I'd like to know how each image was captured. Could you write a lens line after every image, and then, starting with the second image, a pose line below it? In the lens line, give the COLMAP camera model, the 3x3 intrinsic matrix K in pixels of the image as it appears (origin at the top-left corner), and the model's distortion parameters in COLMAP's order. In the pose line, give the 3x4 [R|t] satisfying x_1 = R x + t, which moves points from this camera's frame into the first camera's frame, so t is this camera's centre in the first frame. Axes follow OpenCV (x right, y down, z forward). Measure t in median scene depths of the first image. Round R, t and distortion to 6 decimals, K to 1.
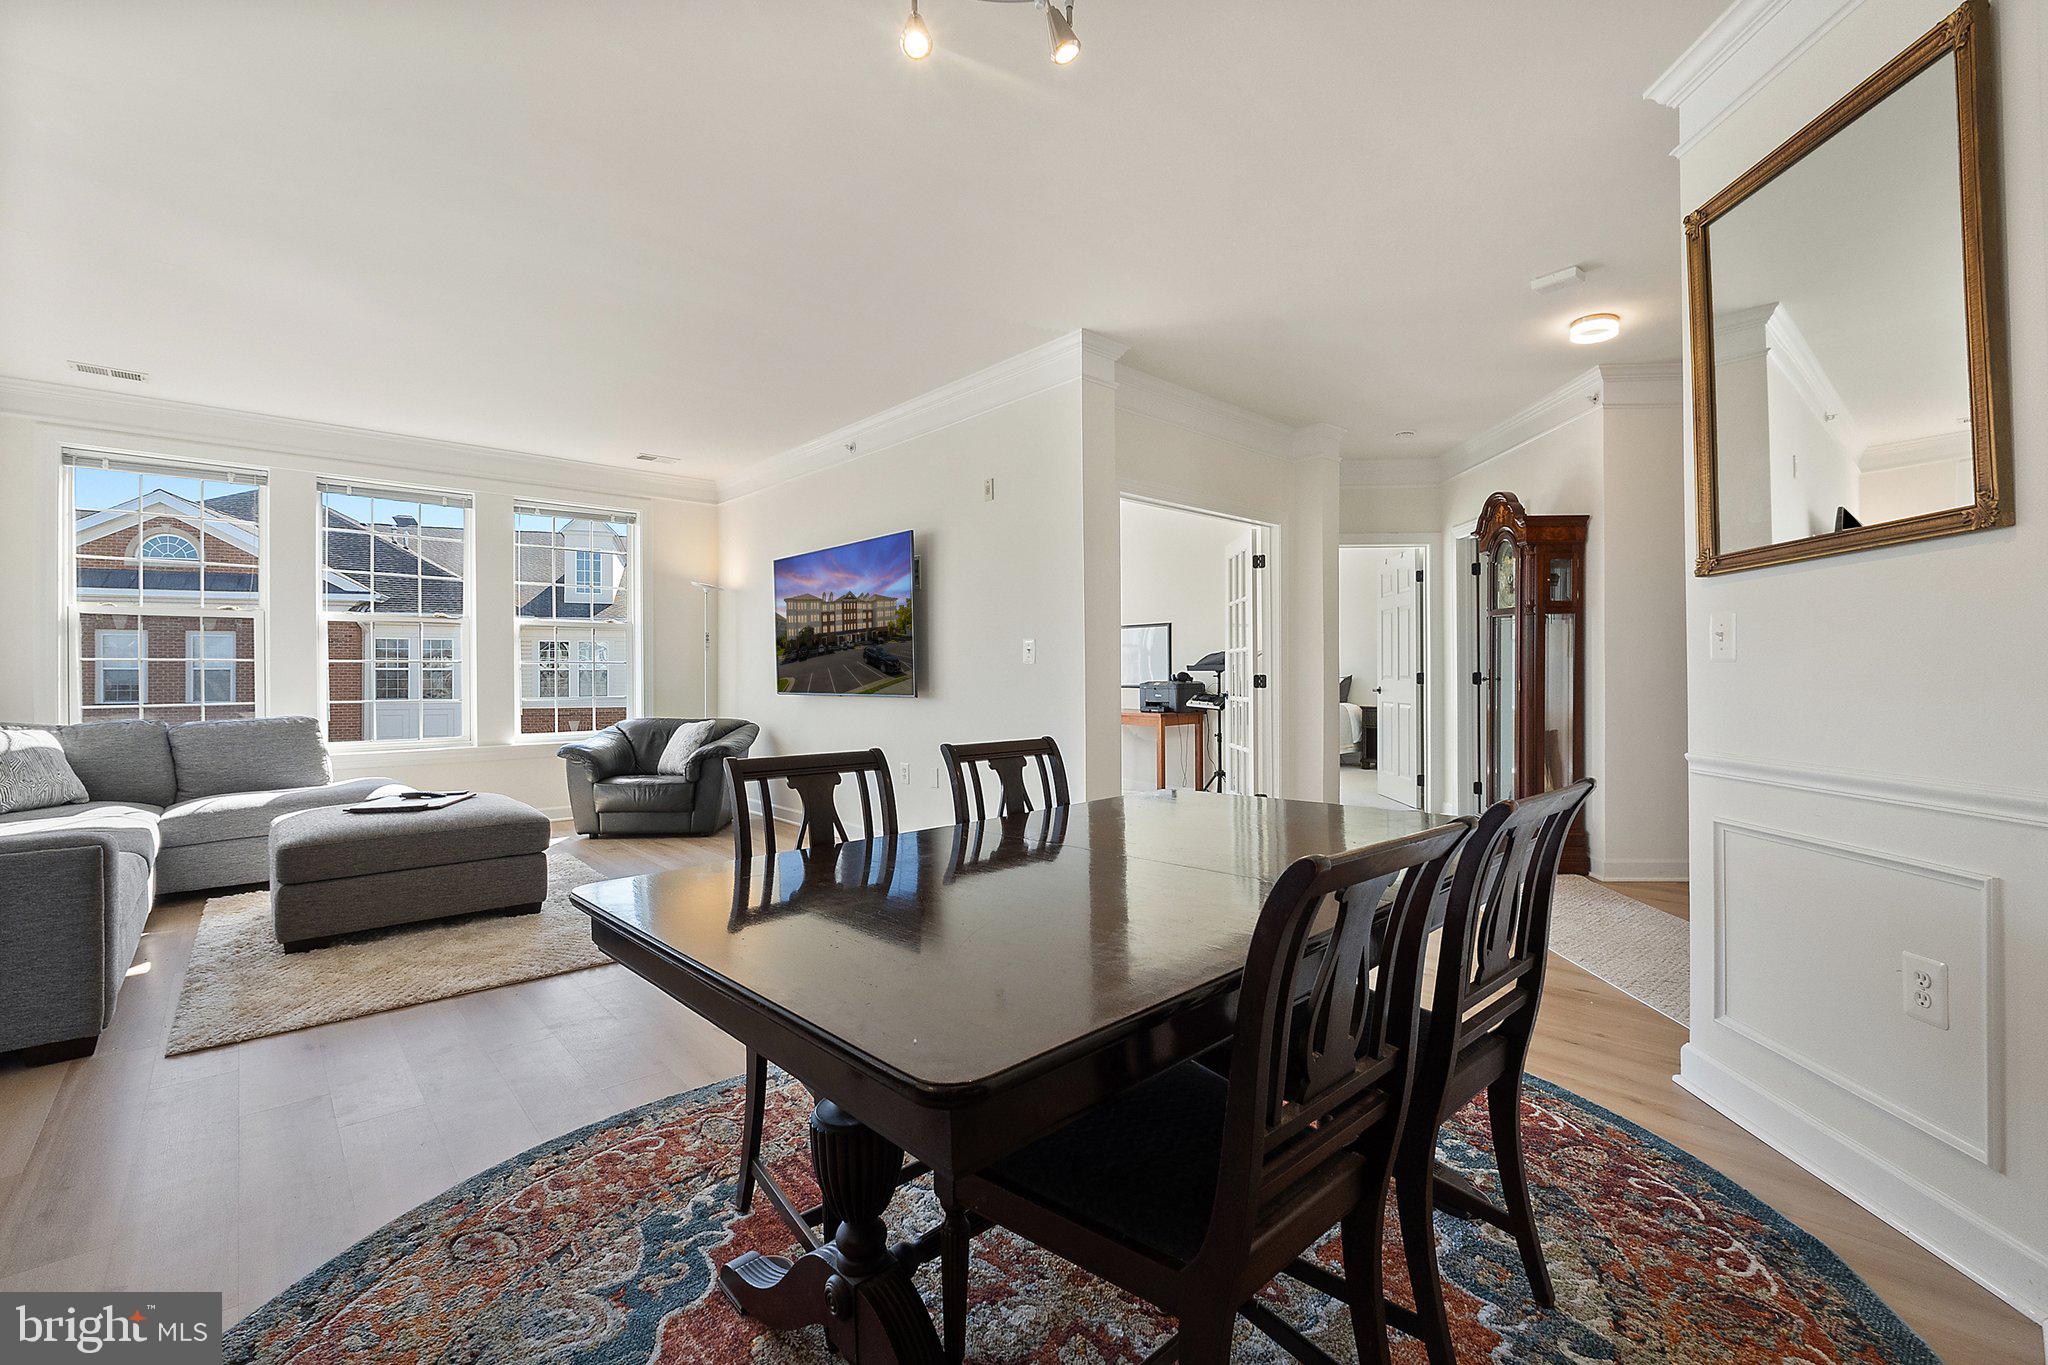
lens RADIAL K [[904.8, 0, 1073.2], [0, 904.8, 702.2], [0, 0, 1]] dist [0.000401, -0.016800]
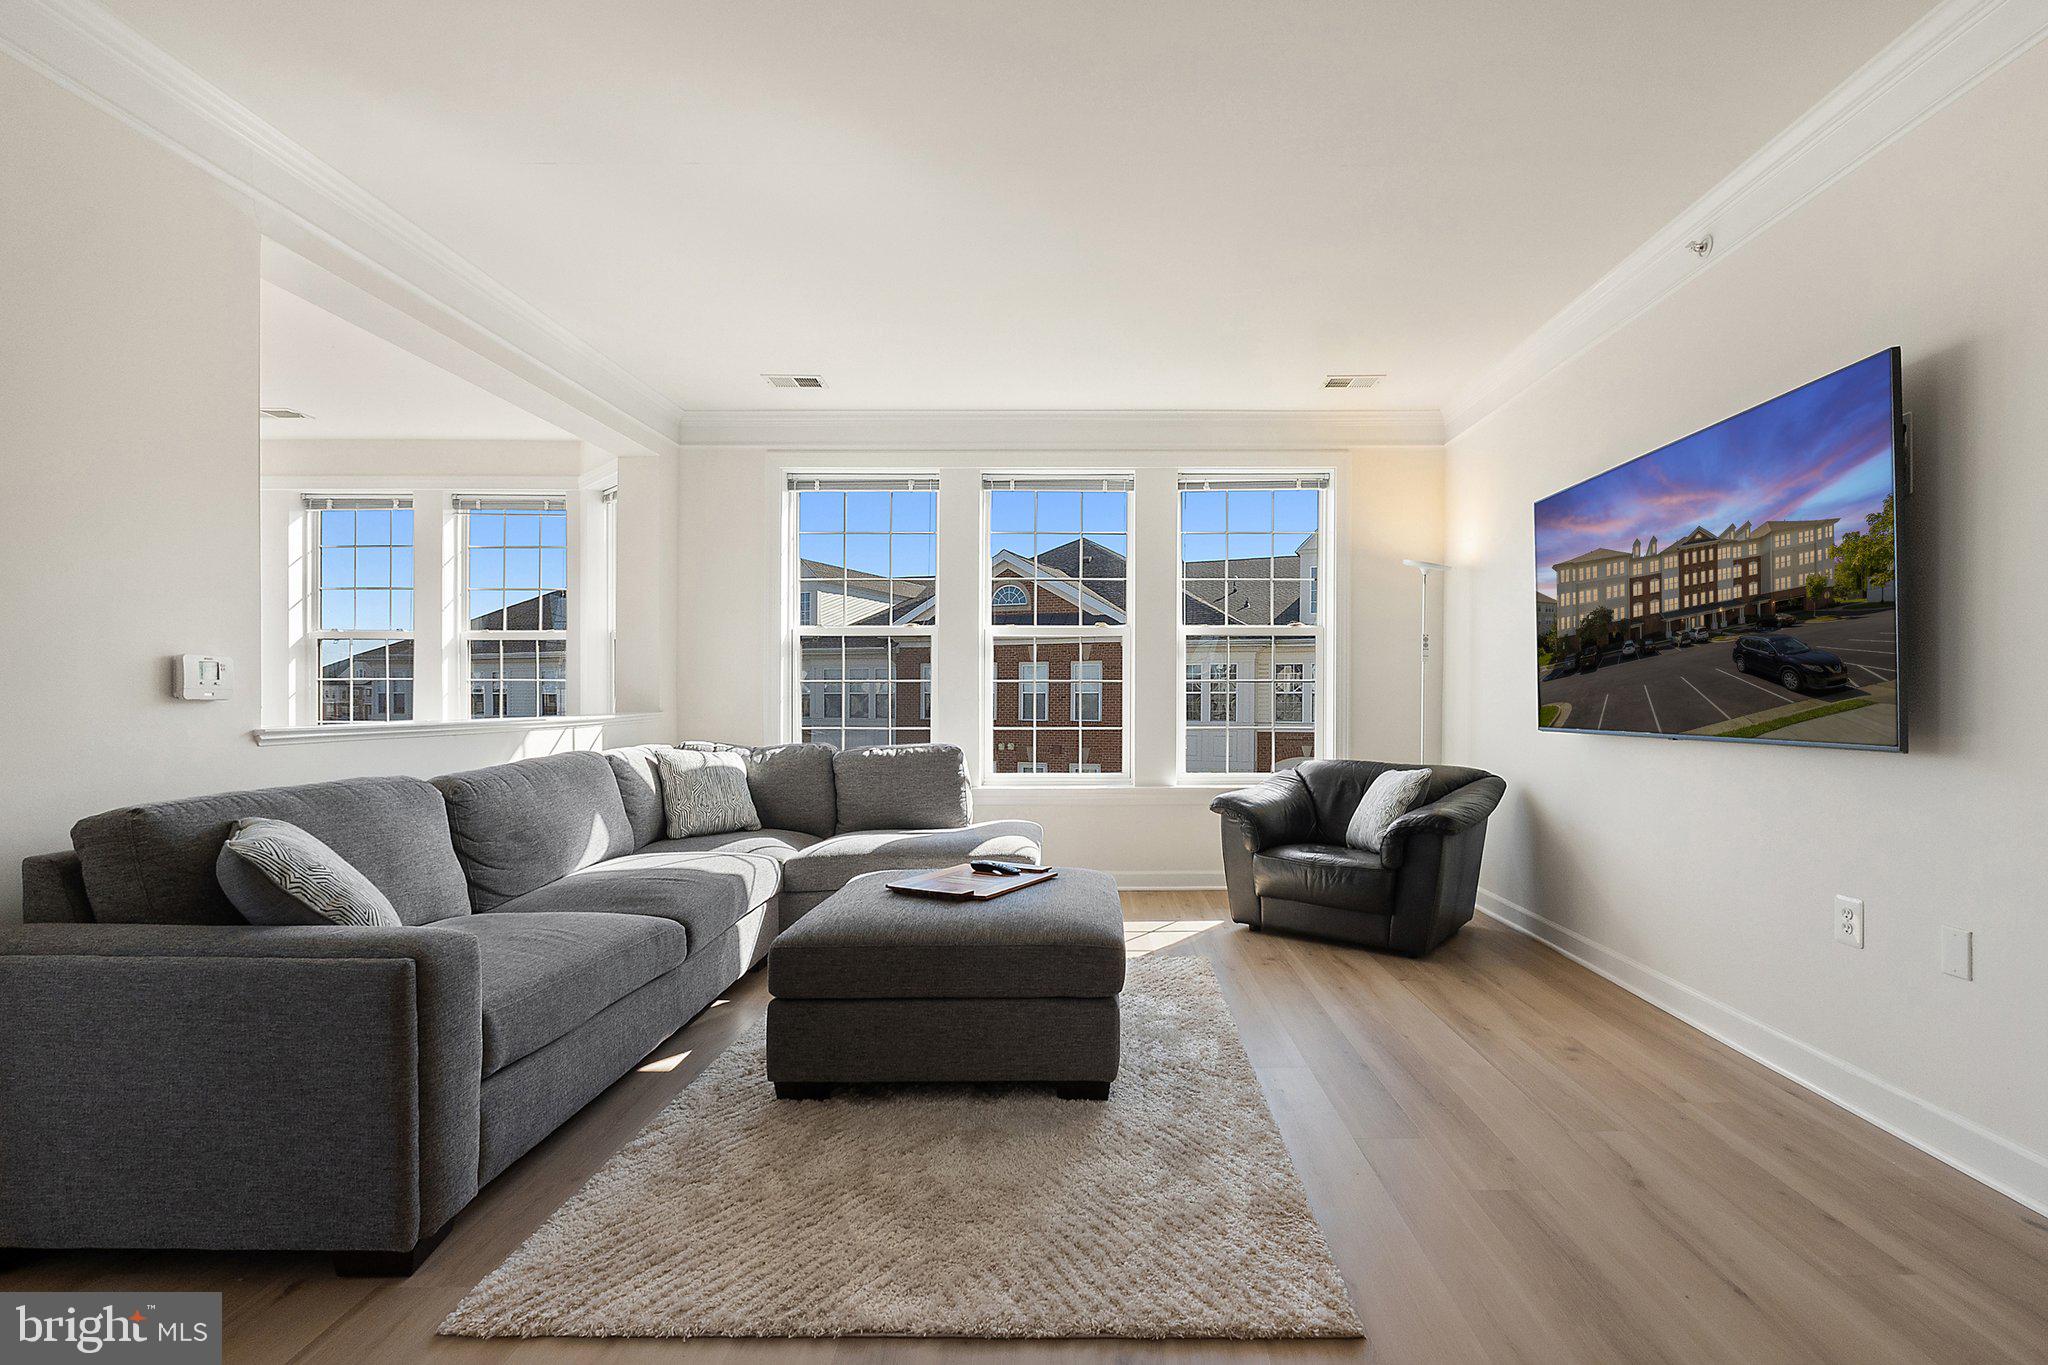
lens RADIAL K [[904.8, 0, 1073.2], [0, 904.8, 702.2], [0, 0, 1]] dist [0.000401, -0.016800]
pose [[0.710260, 0.001977, -0.703937, -0.140357], [-0.022744, 0.999538, -0.020141, -0.009165], [0.703572, 0.030316, 0.709977, 0.405290]]
